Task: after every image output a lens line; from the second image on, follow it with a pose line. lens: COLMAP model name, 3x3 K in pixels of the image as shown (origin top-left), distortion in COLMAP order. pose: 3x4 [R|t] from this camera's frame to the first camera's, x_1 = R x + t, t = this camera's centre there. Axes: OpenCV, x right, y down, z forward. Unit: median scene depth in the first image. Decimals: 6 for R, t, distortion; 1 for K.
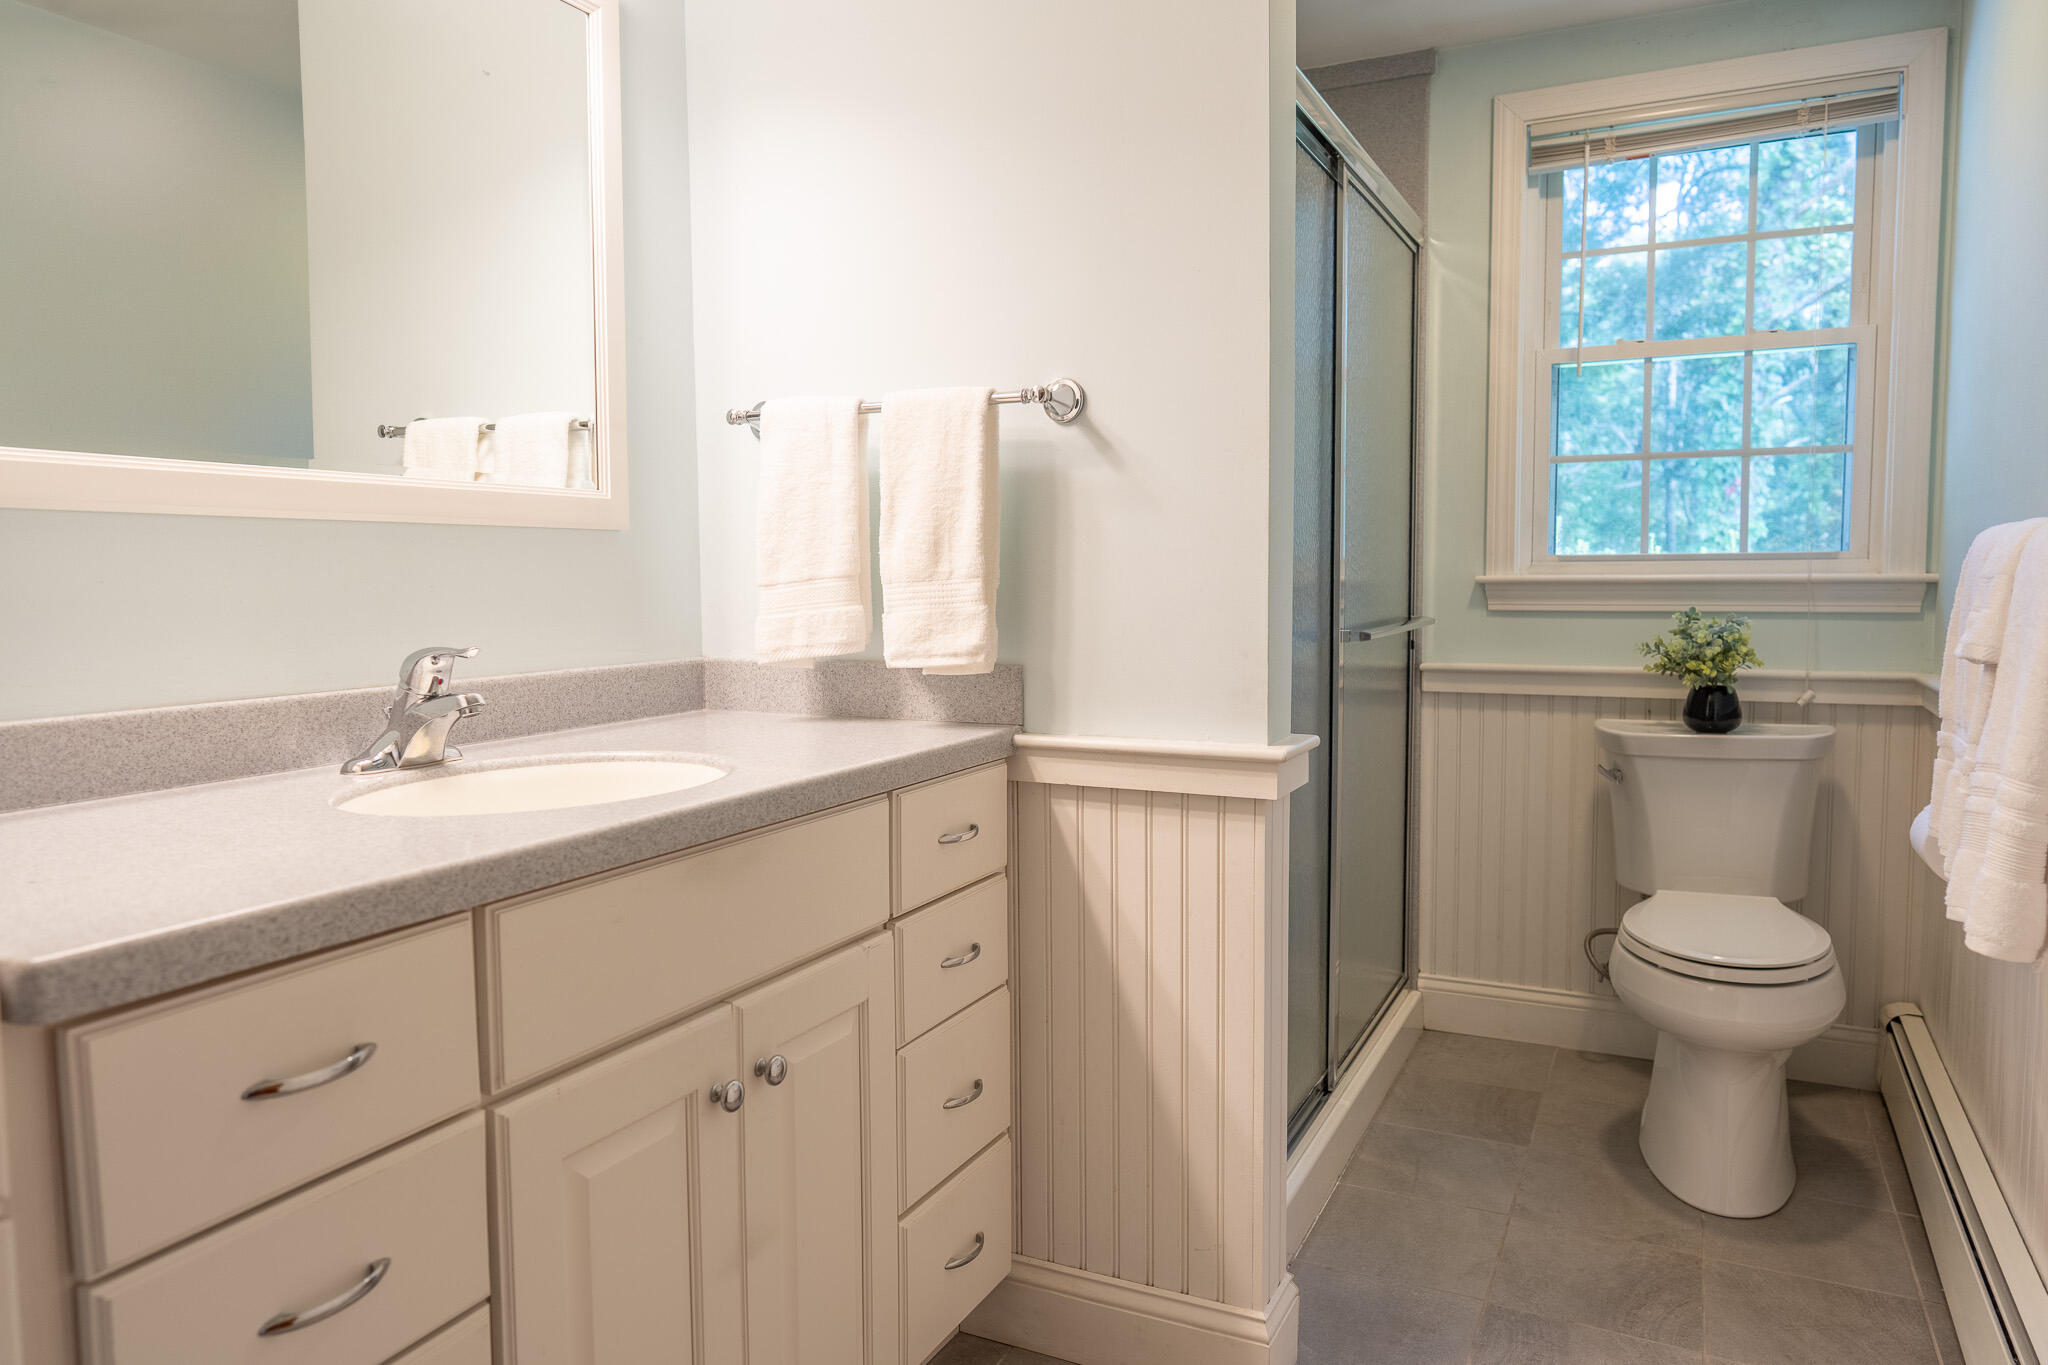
lens RADIAL K [[1354.3, 0, 1032.1], [0, 1354.3, 679.2], [0, 0, 1]] dist [-0.004928, 0.005747]
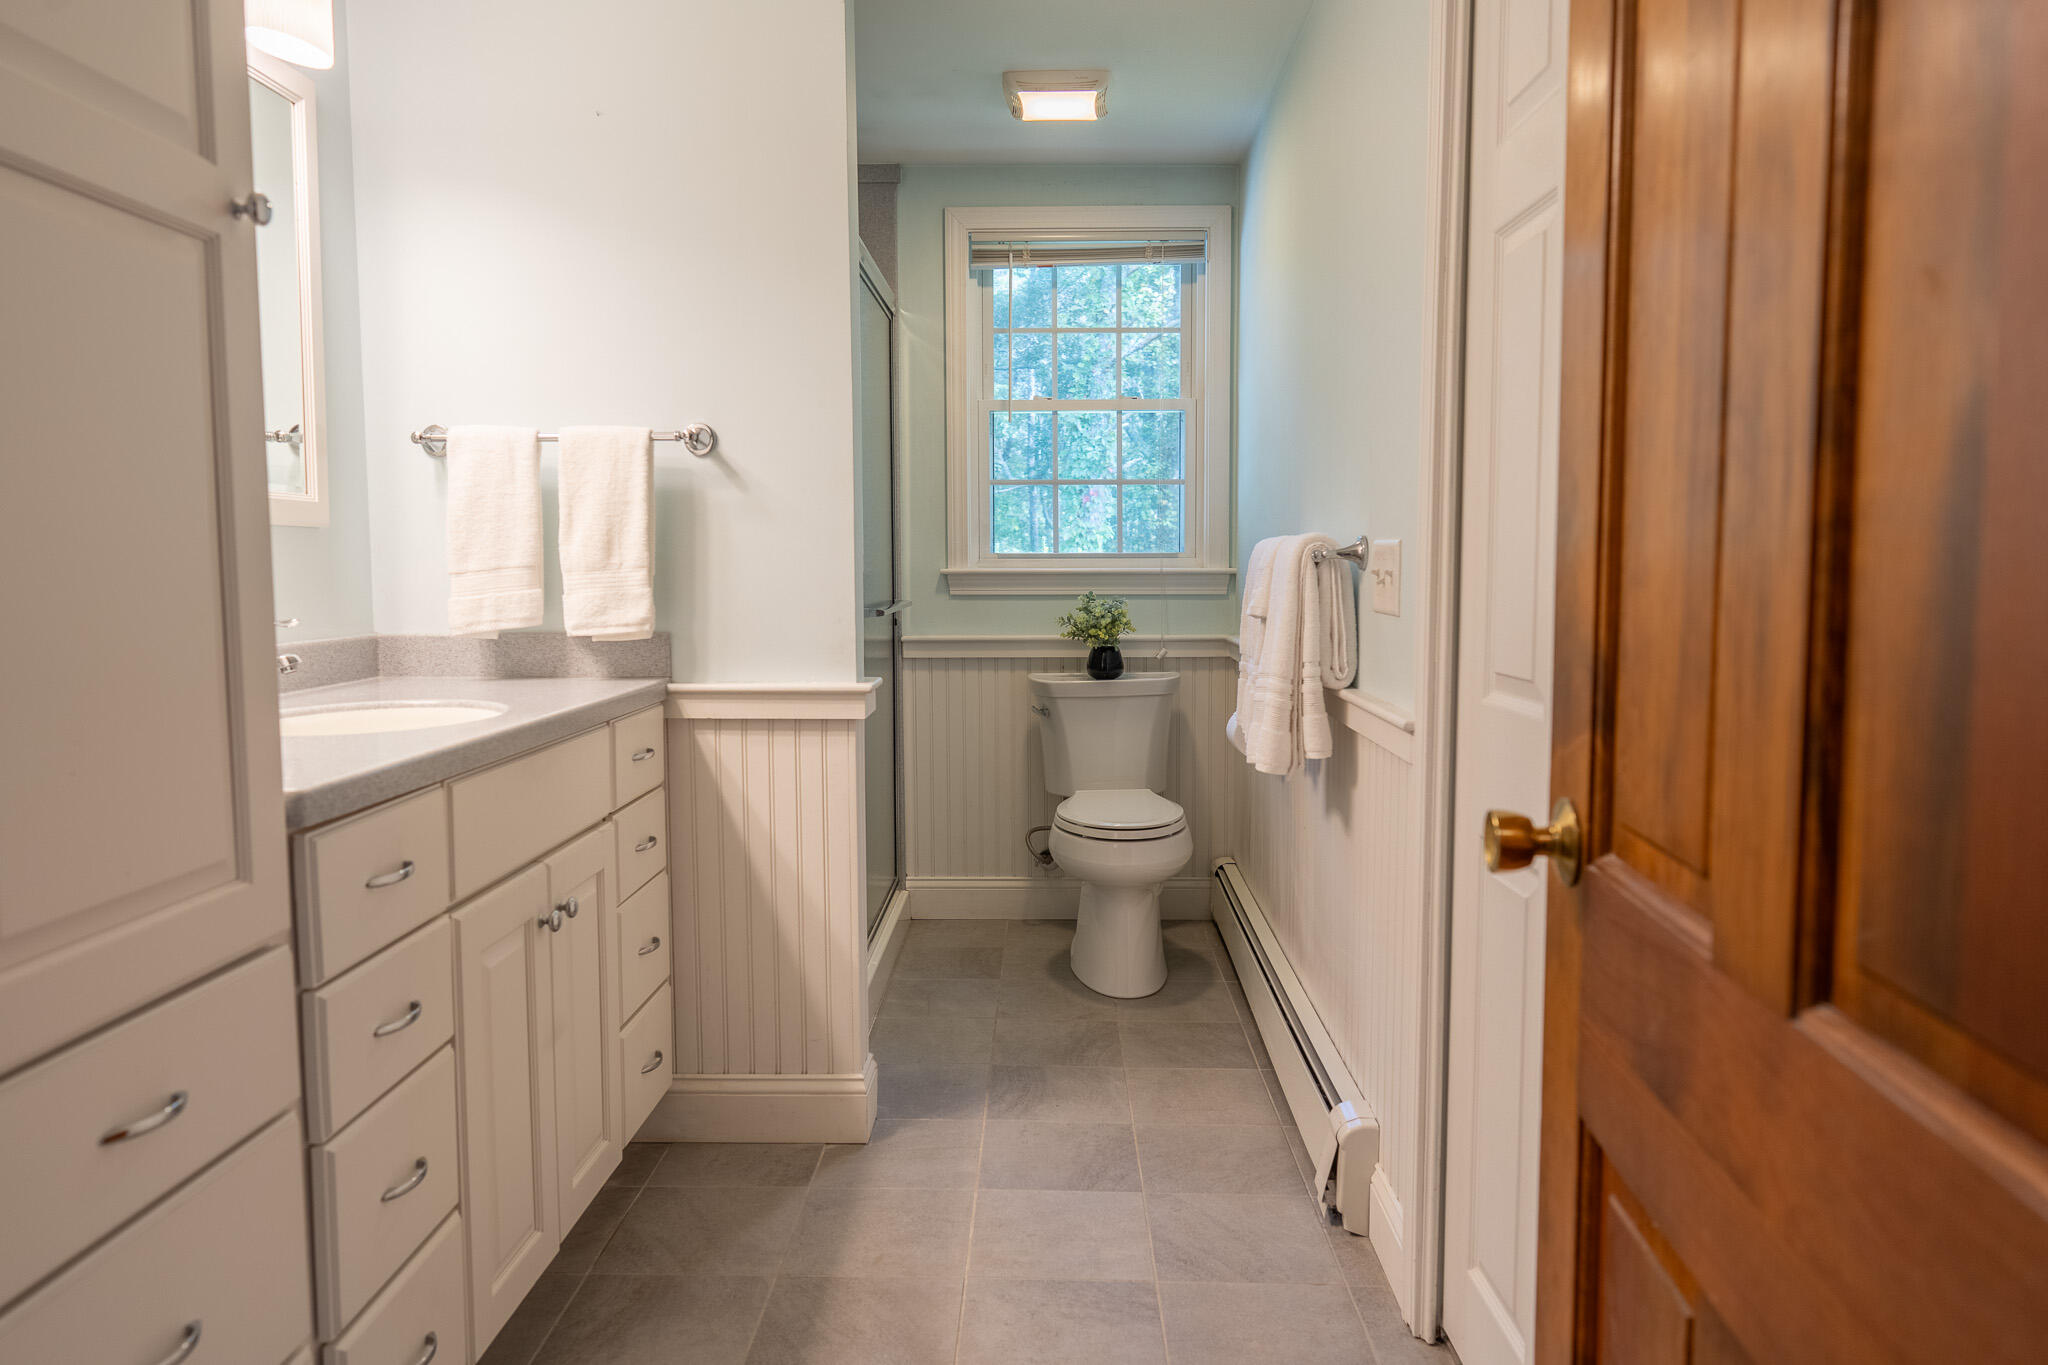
lens RADIAL K [[1354.3, 0, 1032.1], [0, 1354.3, 679.2], [0, 0, 1]] dist [-0.004928, 0.005747]
pose [[0.904132, -0.031268, 0.426108, -0.234782], [0.029725, 0.999505, 0.010273, 0.030060], [-0.426218, 0.003378, 0.904614, -0.344557]]
